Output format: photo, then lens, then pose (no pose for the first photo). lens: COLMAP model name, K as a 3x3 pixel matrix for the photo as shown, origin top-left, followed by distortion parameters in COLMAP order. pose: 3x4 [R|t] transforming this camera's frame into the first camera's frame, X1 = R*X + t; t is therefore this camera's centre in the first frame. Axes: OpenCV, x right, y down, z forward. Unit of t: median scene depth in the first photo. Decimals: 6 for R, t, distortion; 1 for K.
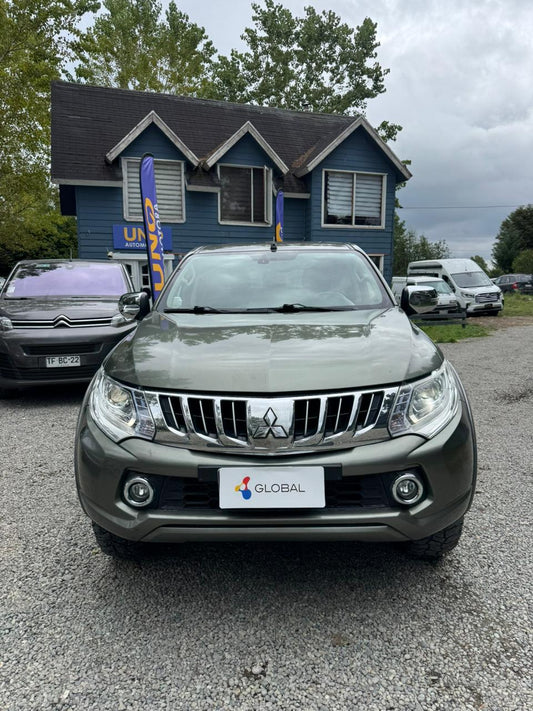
lens RADIAL K [[503.2, 0, 268.3], [0, 503.2, 369.9], [0, 0, 1]] dist [0.014610, -0.022590]
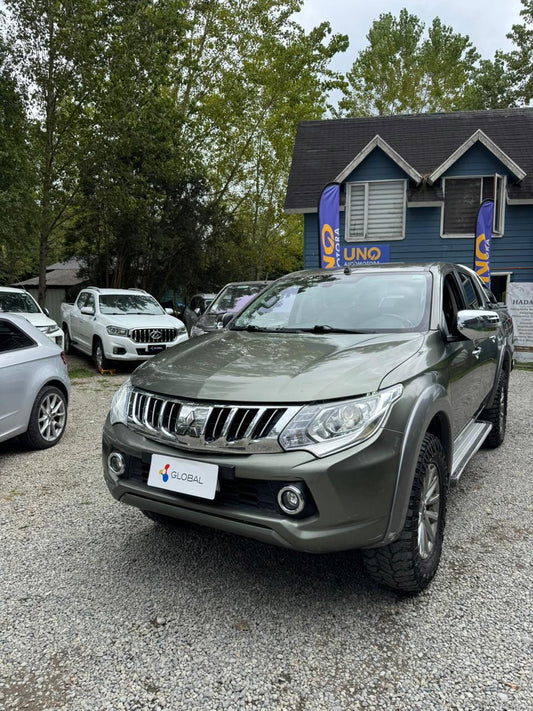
lens RADIAL K [[503.2, 0, 268.3], [0, 503.2, 369.9], [0, 0, 1]] dist [0.014610, -0.022590]
pose [[0.867462, 0.068960, -0.492700, 0.112140], [-0.082543, 0.996570, -0.005843, -0.004846], [0.490608, 0.045738, 0.870179, 0.003606]]
